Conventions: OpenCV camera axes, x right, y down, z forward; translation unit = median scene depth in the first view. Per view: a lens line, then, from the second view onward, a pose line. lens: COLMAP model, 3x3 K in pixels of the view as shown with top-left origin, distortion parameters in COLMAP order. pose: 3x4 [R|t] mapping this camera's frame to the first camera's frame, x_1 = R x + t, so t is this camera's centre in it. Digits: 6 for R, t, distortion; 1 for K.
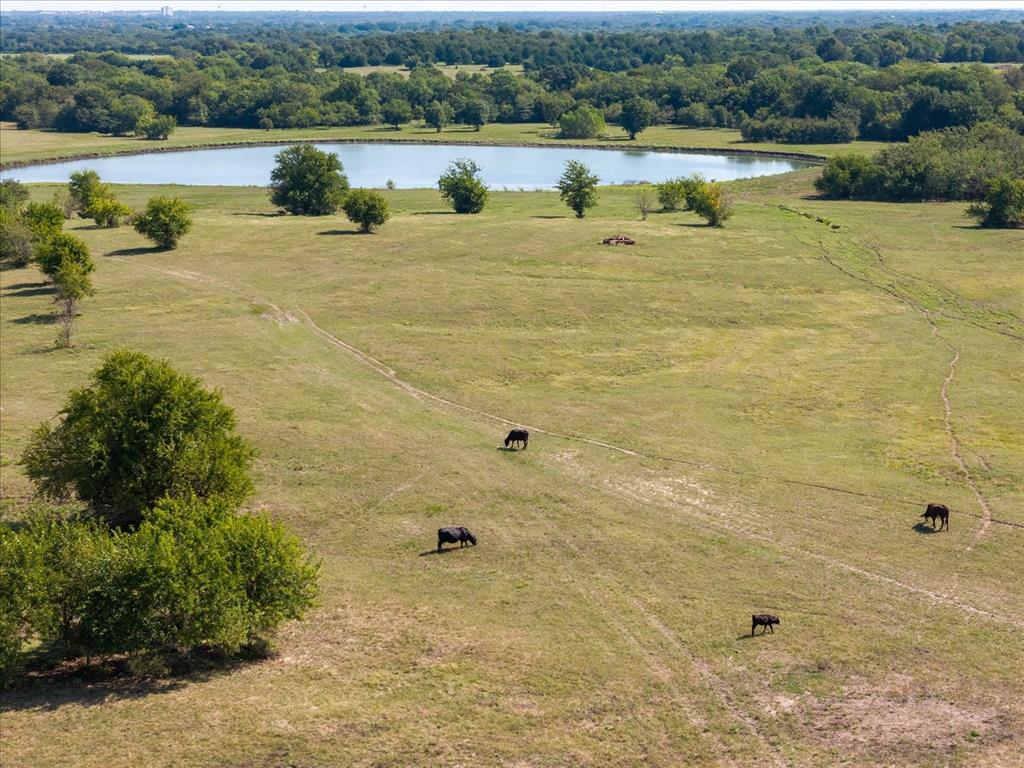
lens RADIAL K [[2011.9, 0, 512.0], [0, 2011.9, 384.0], [0, 0, 1]] dist [-0.006210, -0.056523]
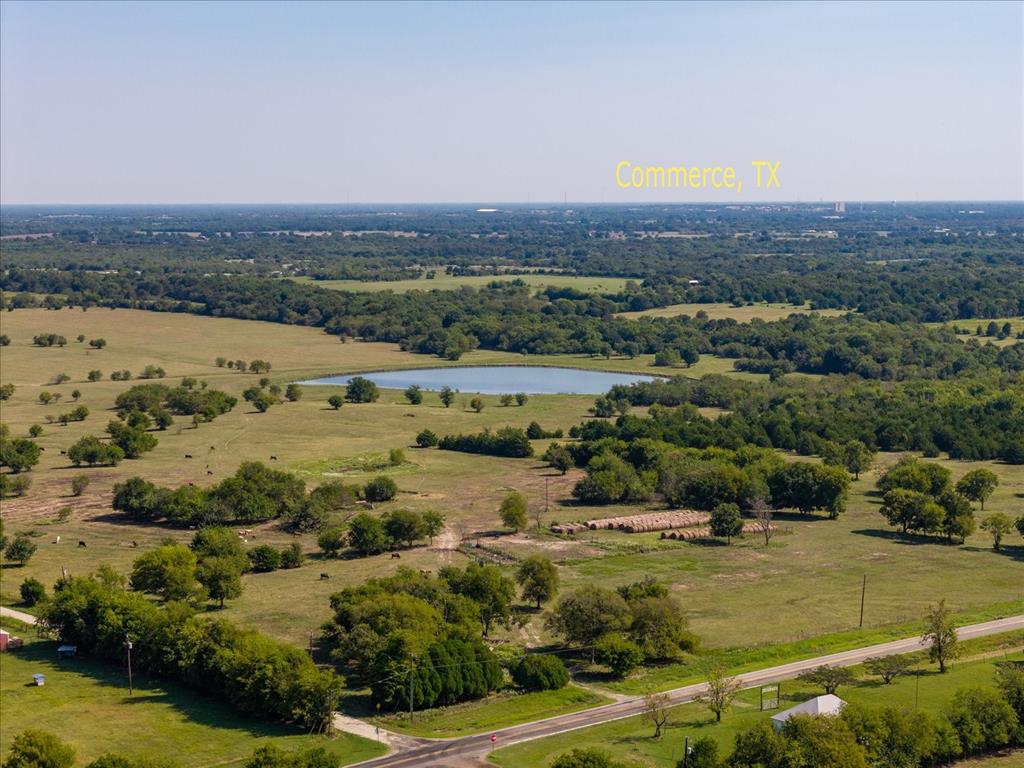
lens RADIAL K [[2011.9, 0, 512.0], [0, 2011.9, 384.0], [0, 0, 1]] dist [-0.006210, -0.056523]
pose [[0.939006, 0.031078, -0.342492, 0.489583], [-0.061653, 0.994986, -0.078746, 0.043764], [0.338328, 0.095059, 0.936215, -0.704392]]
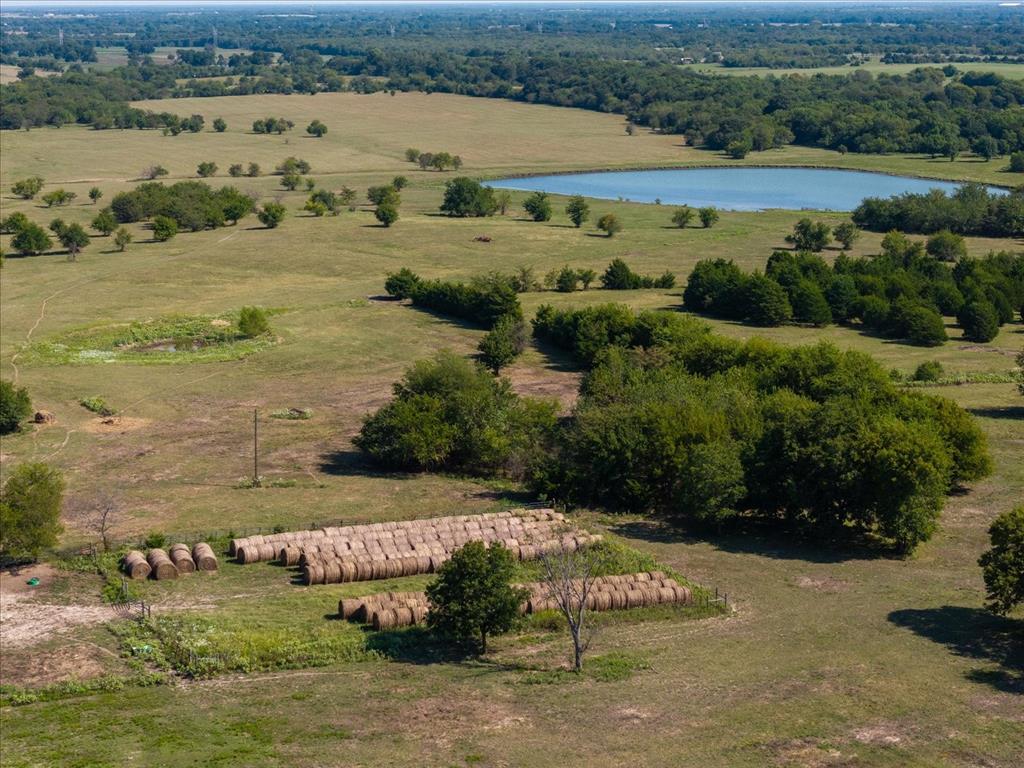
lens RADIAL K [[2011.9, 0, 512.0], [0, 2011.9, 384.0], [0, 0, 1]] dist [-0.006210, -0.056523]
pose [[0.817925, 0.105774, -0.565519, 0.463645], [-0.101112, 0.994083, 0.039690, -0.005632], [0.566371, 0.024717, 0.823780, -0.213847]]
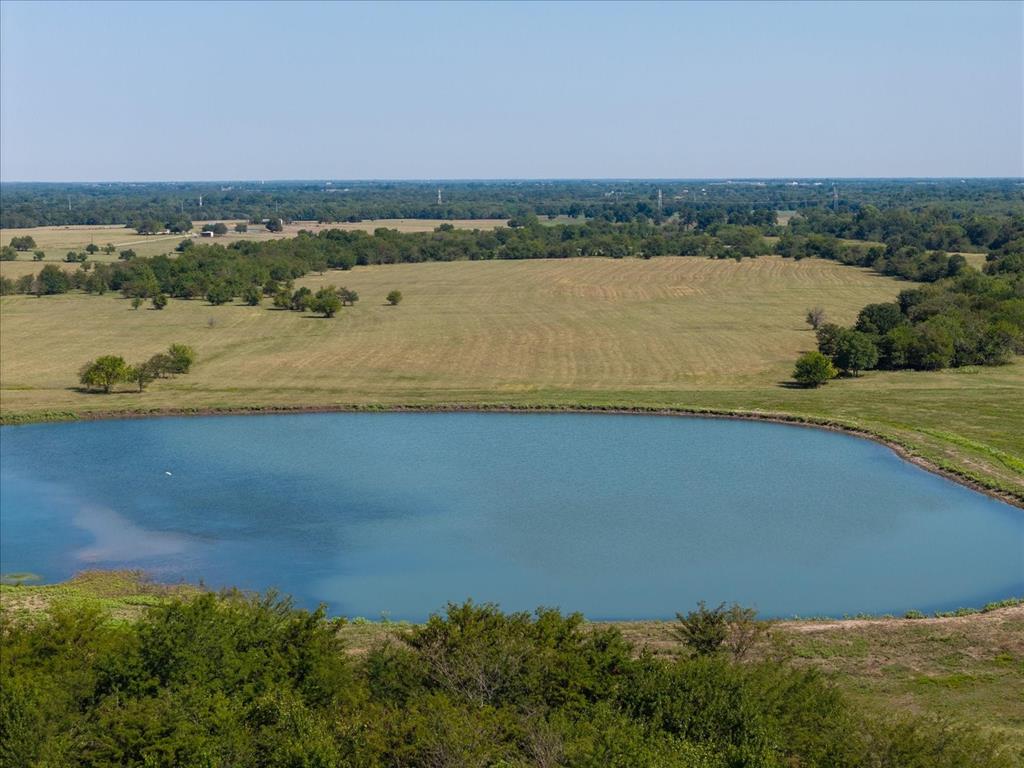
lens RADIAL K [[2011.9, 0, 512.0], [0, 2011.9, 384.0], [0, 0, 1]] dist [-0.006210, -0.056523]
pose [[0.533409, 0.085367, -0.841539, 0.313364], [-0.150082, 0.988660, 0.005161, -0.103285], [0.832436, 0.123547, 0.540172, 0.515218]]
